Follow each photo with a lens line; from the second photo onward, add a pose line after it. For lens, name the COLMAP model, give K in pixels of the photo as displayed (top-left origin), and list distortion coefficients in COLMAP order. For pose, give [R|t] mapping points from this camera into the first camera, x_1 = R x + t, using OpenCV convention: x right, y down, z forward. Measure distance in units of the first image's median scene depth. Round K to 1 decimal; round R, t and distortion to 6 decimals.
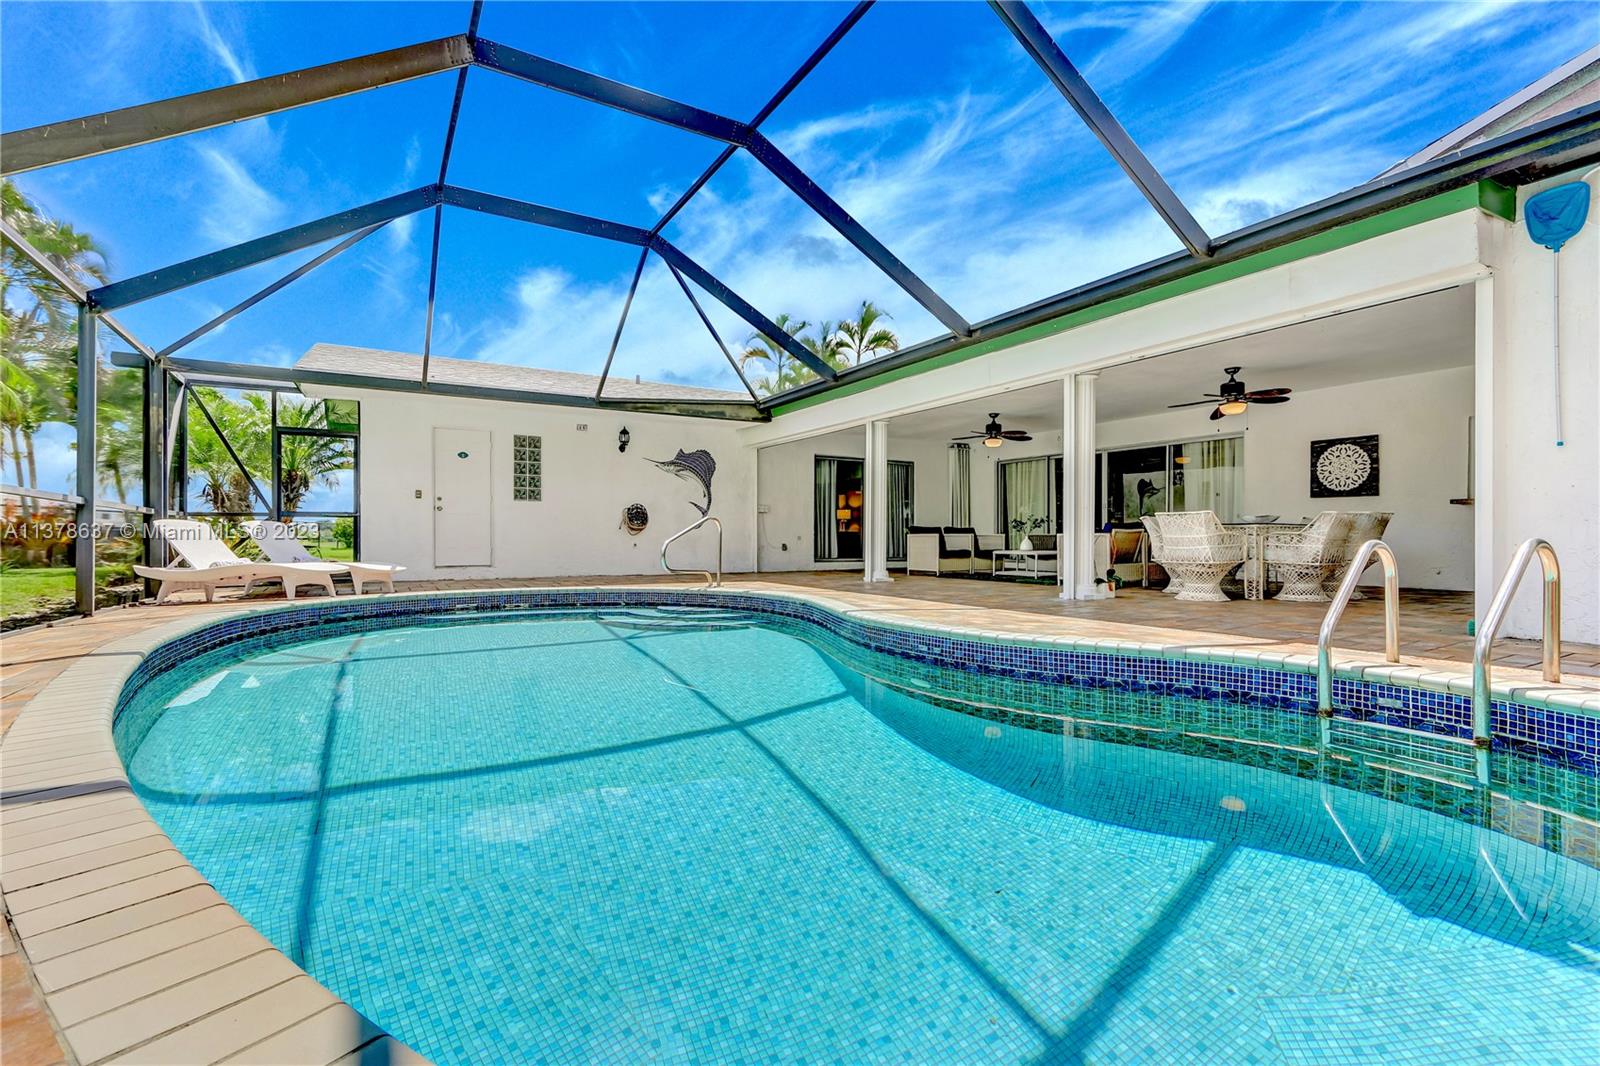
lens RADIAL K [[734.1, 0, 800.8], [0, 734.1, 536.0], [0, 0, 1]] dist [0.001596, 0.000125]
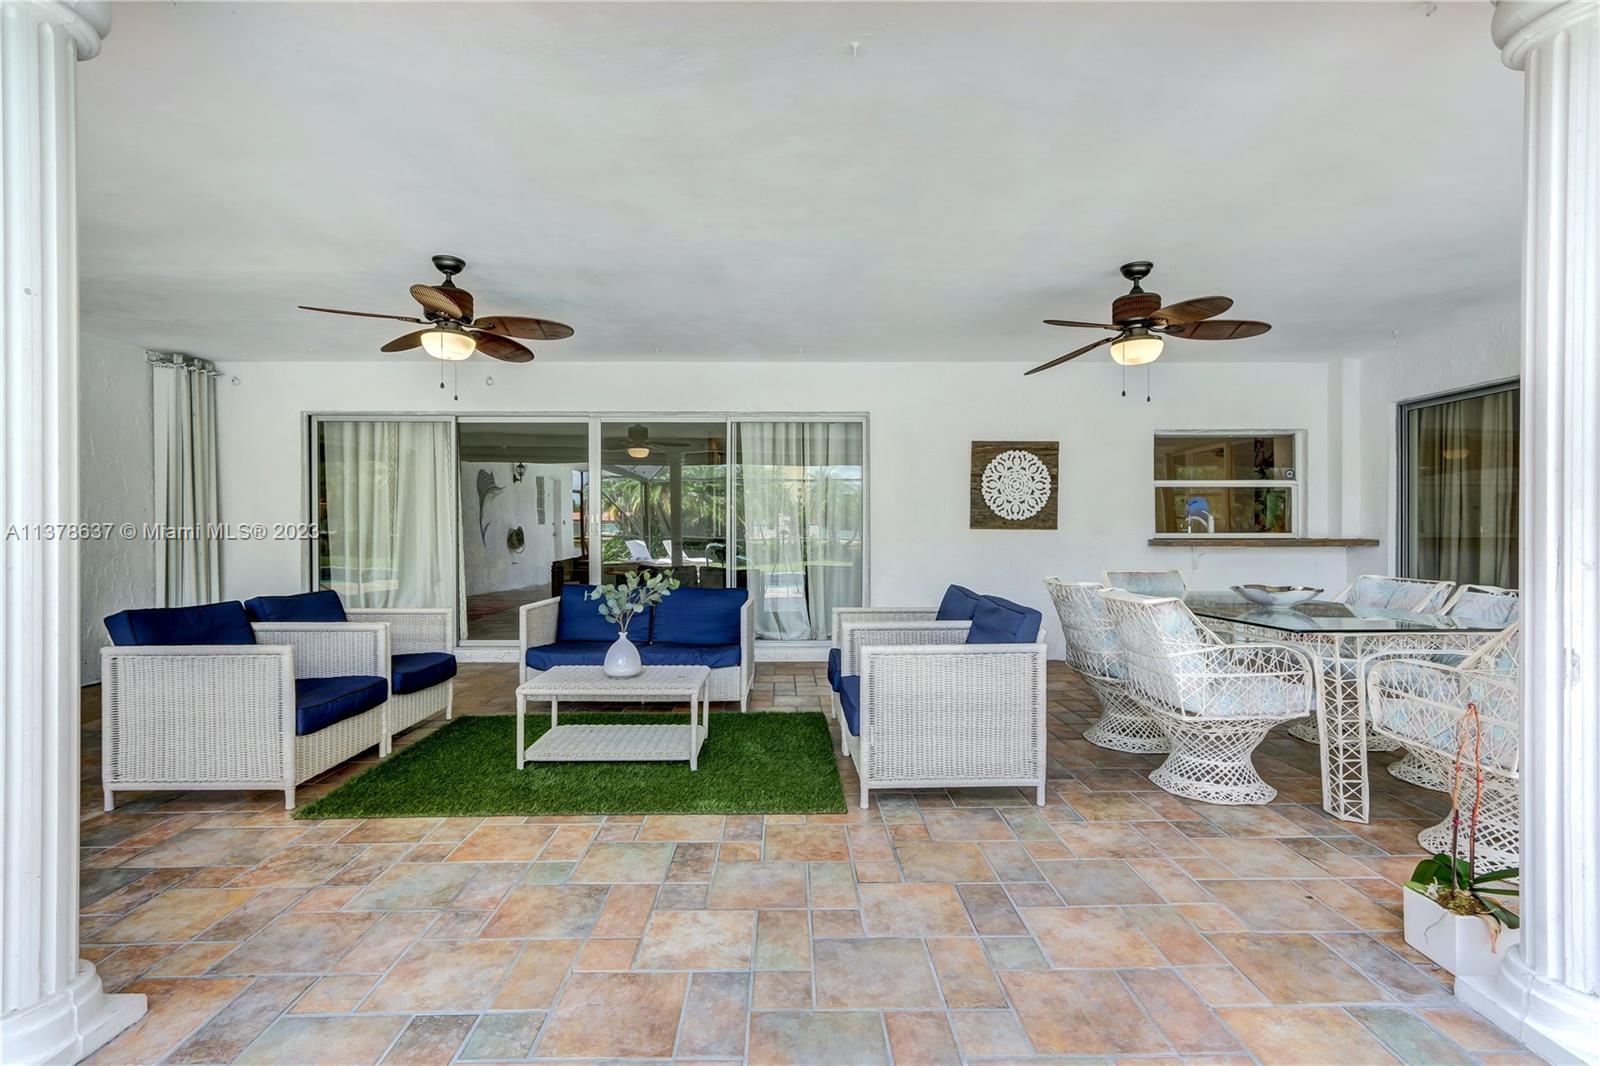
lens RADIAL K [[734.1, 0, 795.0], [0, 734.1, 539.0], [0, 0, 1]] dist [0.001596, 0.000125]
pose [[0.508556, -0.002413, 0.861026, 0.057597], [-0.004167, 0.999977, 0.005264, -0.043704], [-0.861019, -0.006266, 0.508535, 0.774596]]
